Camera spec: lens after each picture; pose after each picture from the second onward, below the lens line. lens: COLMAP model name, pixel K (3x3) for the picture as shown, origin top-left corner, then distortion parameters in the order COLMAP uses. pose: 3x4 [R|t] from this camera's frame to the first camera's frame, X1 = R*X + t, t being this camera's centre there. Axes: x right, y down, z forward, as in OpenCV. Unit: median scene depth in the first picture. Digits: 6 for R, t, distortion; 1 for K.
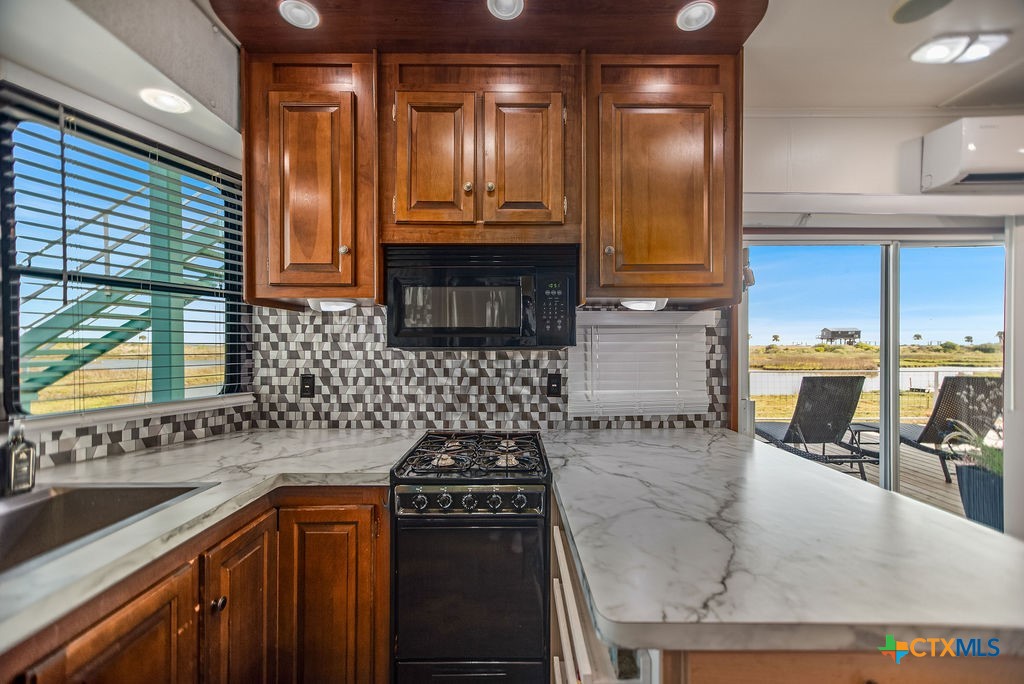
lens RADIAL K [[425.3, 0, 514.4], [0, 425.3, 345.3], [0, 0, 1]] dist [0.000250, 0.000209]
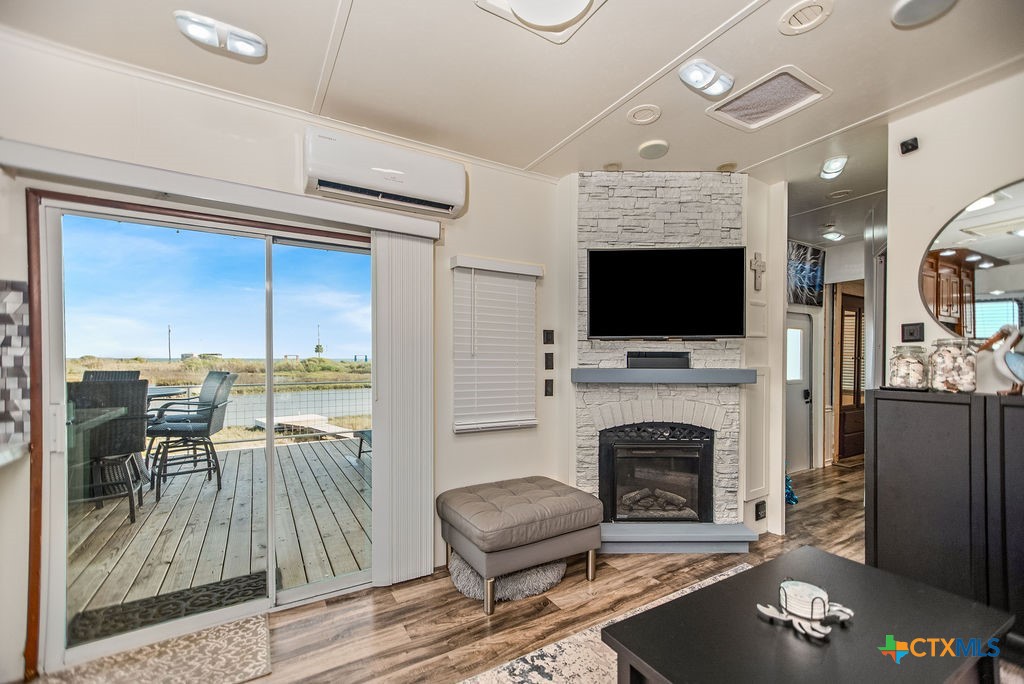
lens RADIAL K [[433.3, 0, 516.8], [0, 433.3, 361.5], [0, 0, 1]] dist [0.000358, 0.000096]
pose [[0.854570, -0.001654, 0.519334, 0.858912], [0.000108, 0.999995, 0.003007, 0.042824], [-0.519336, -0.002514, 0.854566, -0.165584]]
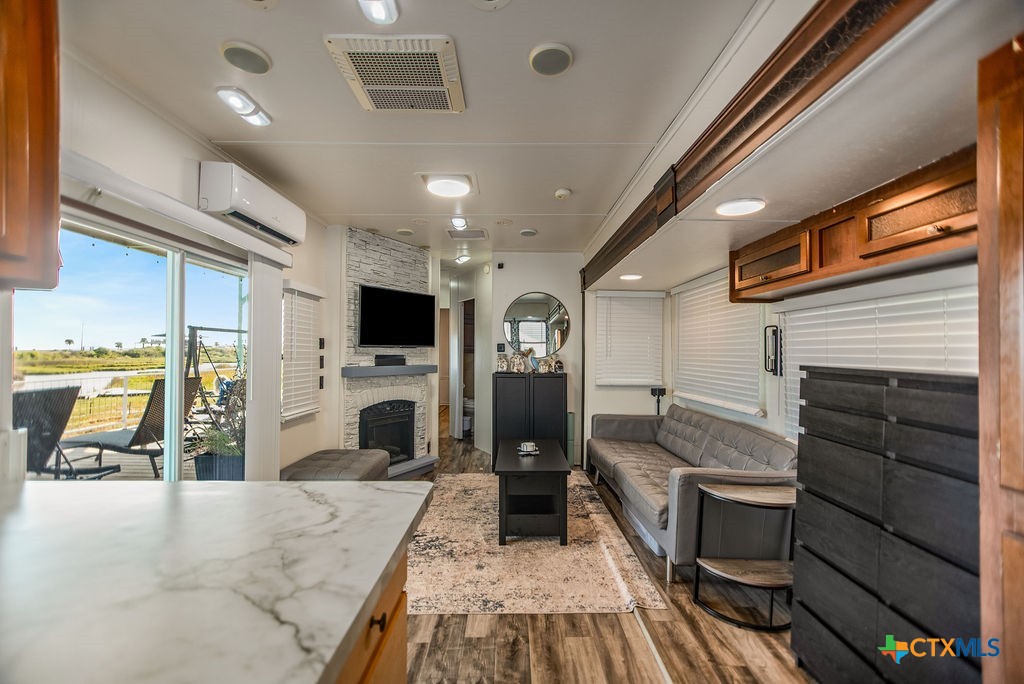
lens RADIAL K [[425.3, 0, 514.4], [0, 425.3, 345.3], [0, 0, 1]] dist [0.000250, 0.000209]
pose [[-0.012413, 0.016426, 0.999788, -0.144873], [-0.003881, 0.999857, -0.016475, 0.000884], [-0.999915, -0.004085, -0.012347, 0.196464]]
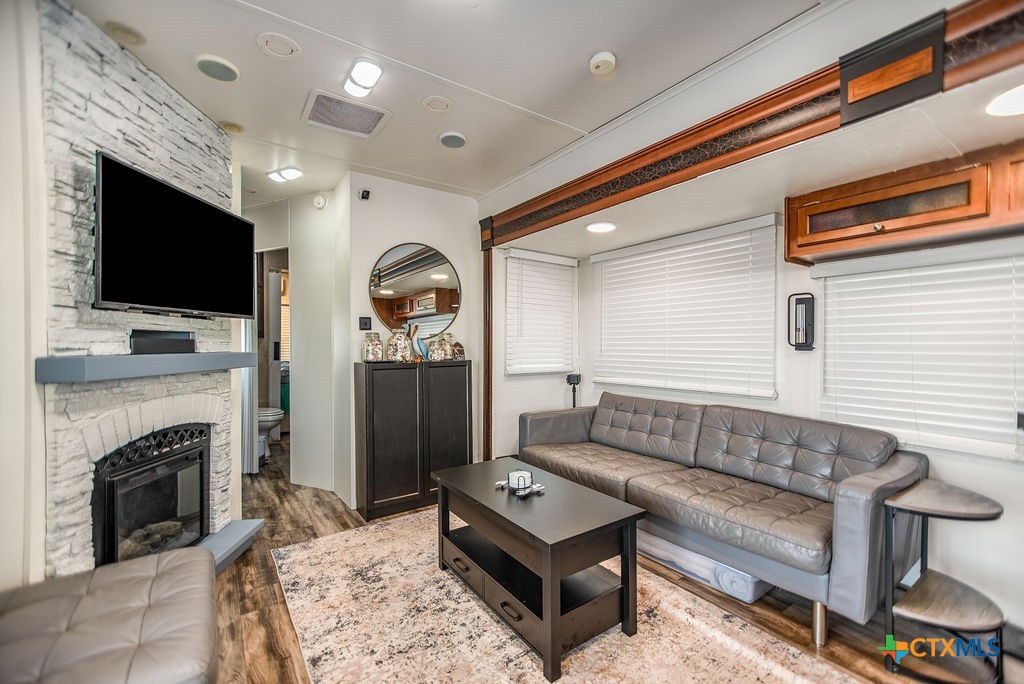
lens RADIAL K [[425.3, 0, 514.4], [0, 425.3, 345.3], [0, 0, 1]] dist [0.000250, 0.000209]
pose [[-0.579361, -0.000206, 0.815071, 0.694221], [0.004352, 0.999985, 0.003346, 0.049740], [-0.815059, 0.005485, -0.579351, 0.693233]]
